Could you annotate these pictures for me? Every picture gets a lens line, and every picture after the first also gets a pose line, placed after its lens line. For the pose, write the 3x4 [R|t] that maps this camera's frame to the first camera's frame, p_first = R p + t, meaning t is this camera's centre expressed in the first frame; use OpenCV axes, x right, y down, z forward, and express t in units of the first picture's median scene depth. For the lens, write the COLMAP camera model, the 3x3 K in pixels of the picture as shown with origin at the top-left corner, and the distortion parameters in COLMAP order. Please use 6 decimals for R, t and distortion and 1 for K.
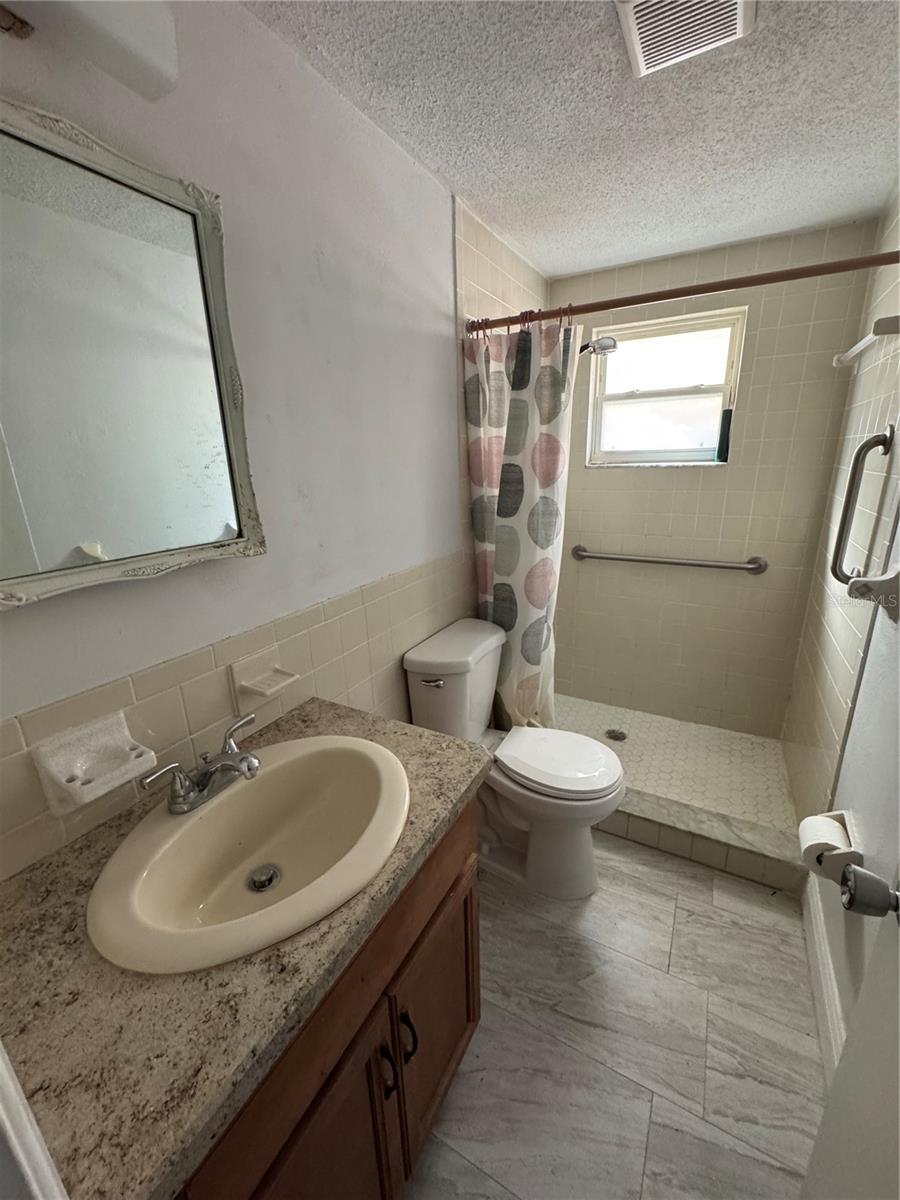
lens RADIAL K [[483.4, 0, 451.0], [0, 483.4, 599.2], [0, 0, 1]] dist [-0.007180, 0.001625]
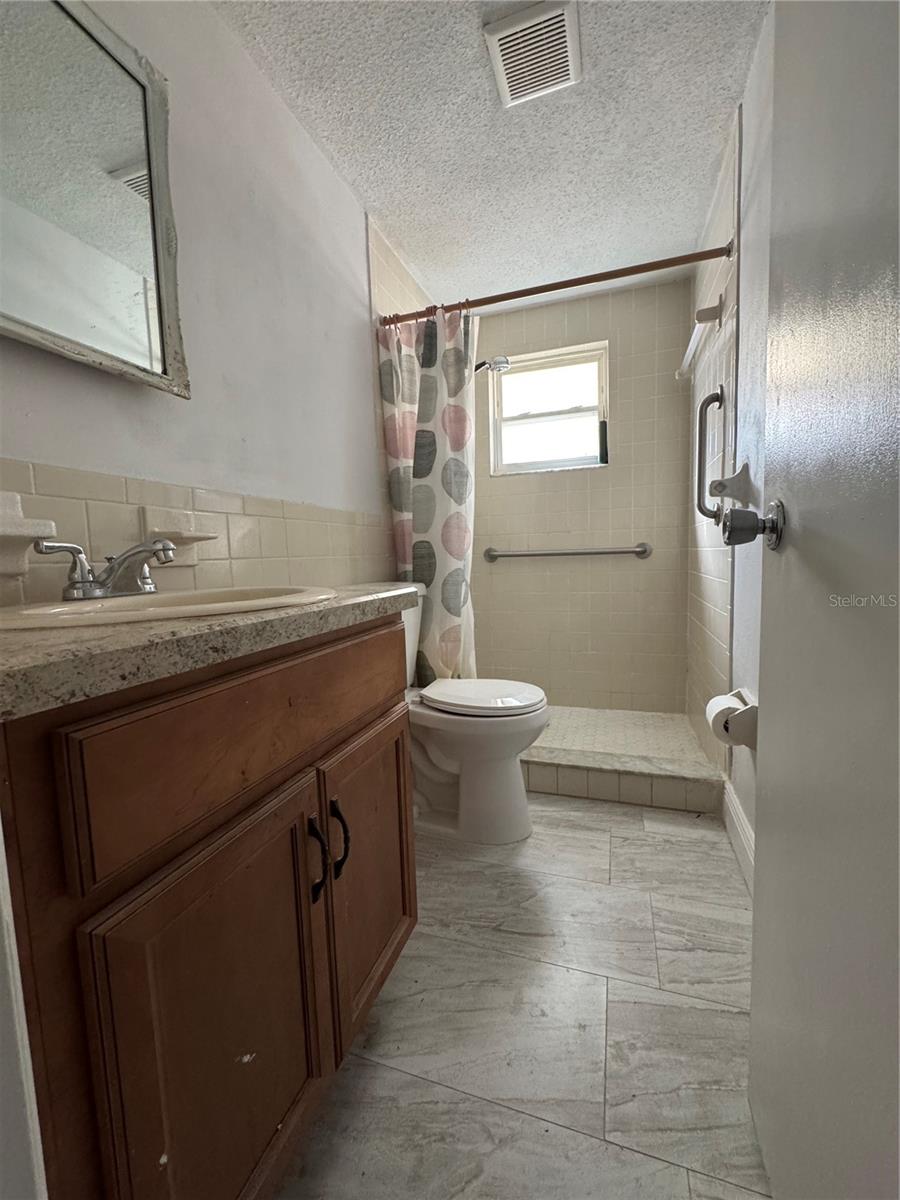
lens RADIAL K [[483.4, 0, 451.4], [0, 483.4, 597.6], [0, 0, 1]] dist [-0.007180, 0.001625]
pose [[0.984250, -0.019875, 0.175659, -0.017225], [0.055213, 0.978512, -0.198658, 0.367747], [-0.167937, 0.205228, 0.964198, 0.006418]]
